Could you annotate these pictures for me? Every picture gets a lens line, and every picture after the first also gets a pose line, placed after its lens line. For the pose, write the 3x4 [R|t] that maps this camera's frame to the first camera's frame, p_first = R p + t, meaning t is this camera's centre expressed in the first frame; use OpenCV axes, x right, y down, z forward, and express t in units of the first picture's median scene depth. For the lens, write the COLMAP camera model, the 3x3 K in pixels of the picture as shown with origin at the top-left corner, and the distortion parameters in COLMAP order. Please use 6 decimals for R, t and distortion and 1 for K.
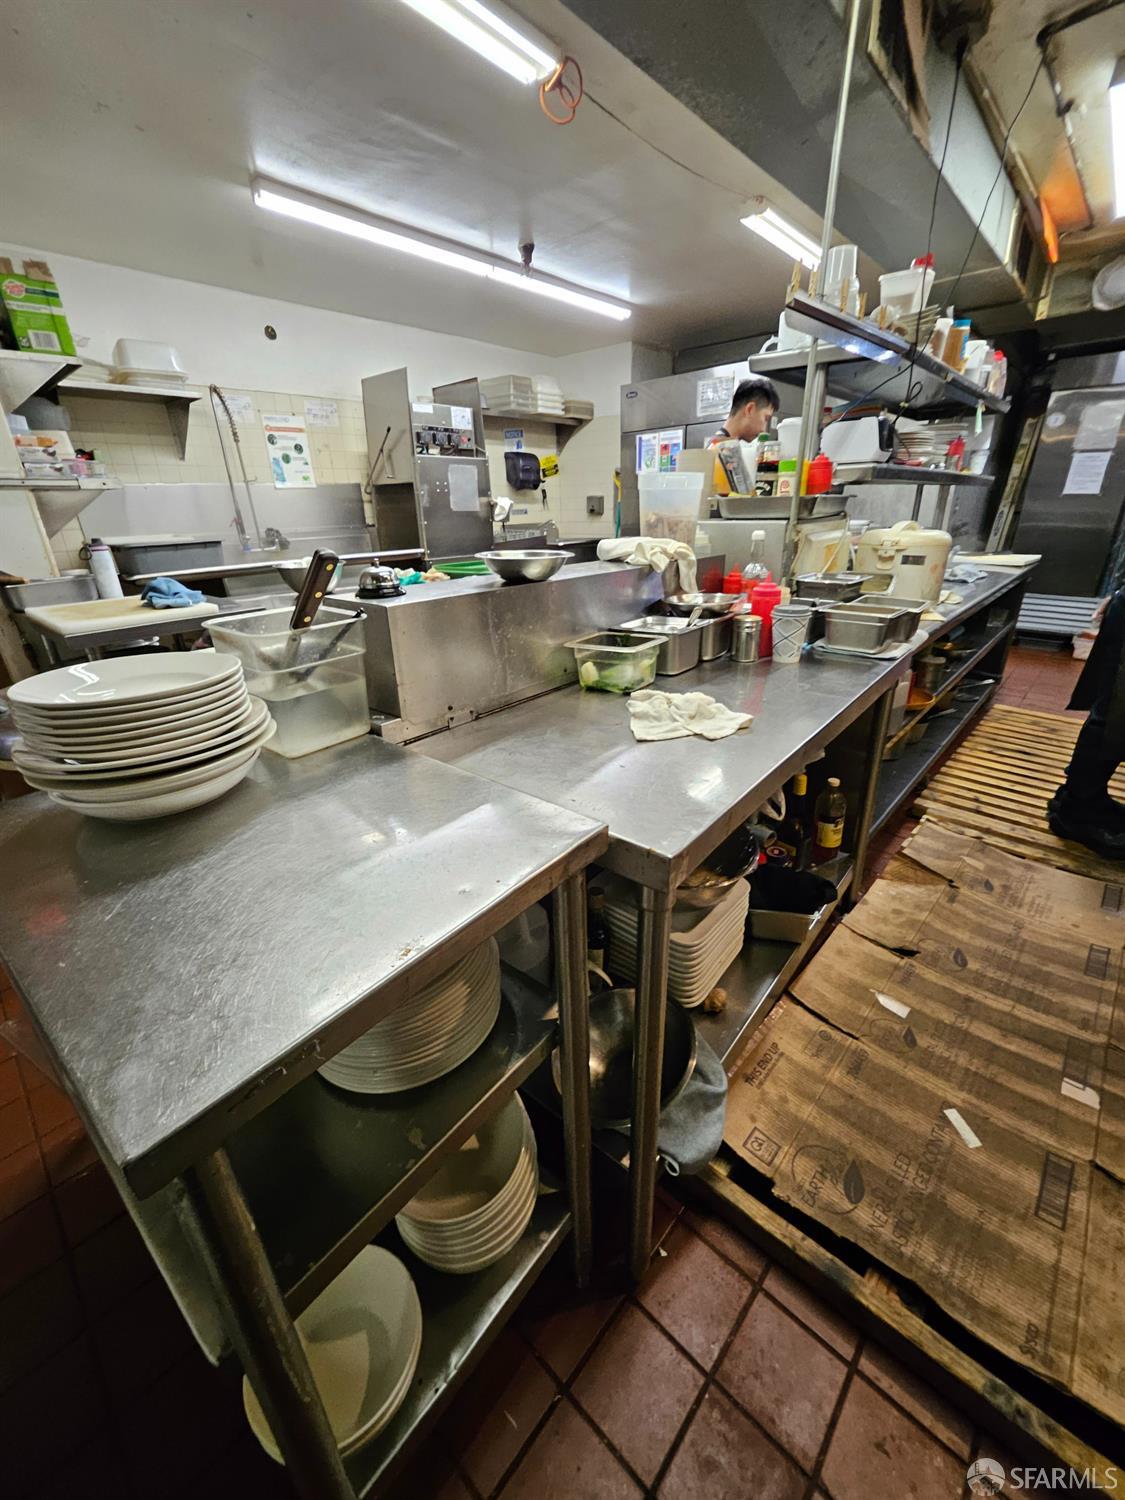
lens RADIAL K [[591.8, 0, 578.3], [0, 591.8, 752.0], [0, 0, 1]] dist [-0.007787, 0.000335]
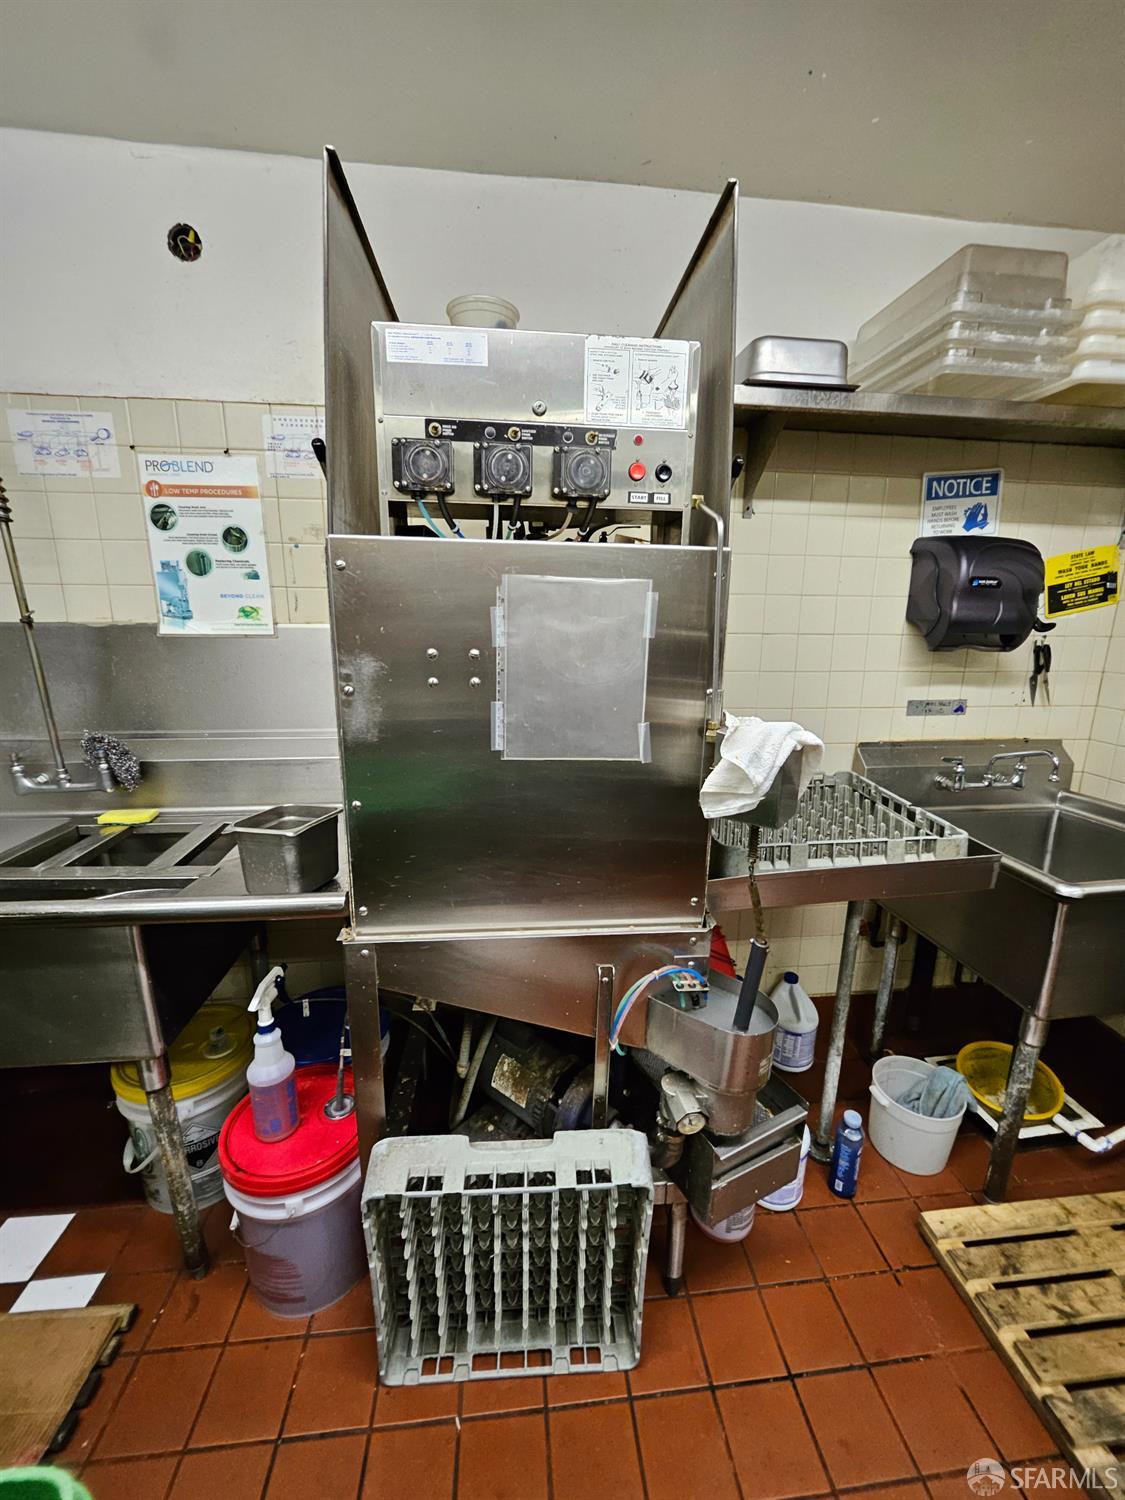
lens RADIAL K [[596.9, 0, 569.7], [0, 596.9, 749.4], [0, 0, 1]] dist [-0.001727, 0.002416]
pose [[0.742206, 0.175732, -0.646721, -0.039531], [-0.286506, 0.955580, -0.069149, -0.388054], [0.605842, 0.236612, 0.759585, 0.804497]]
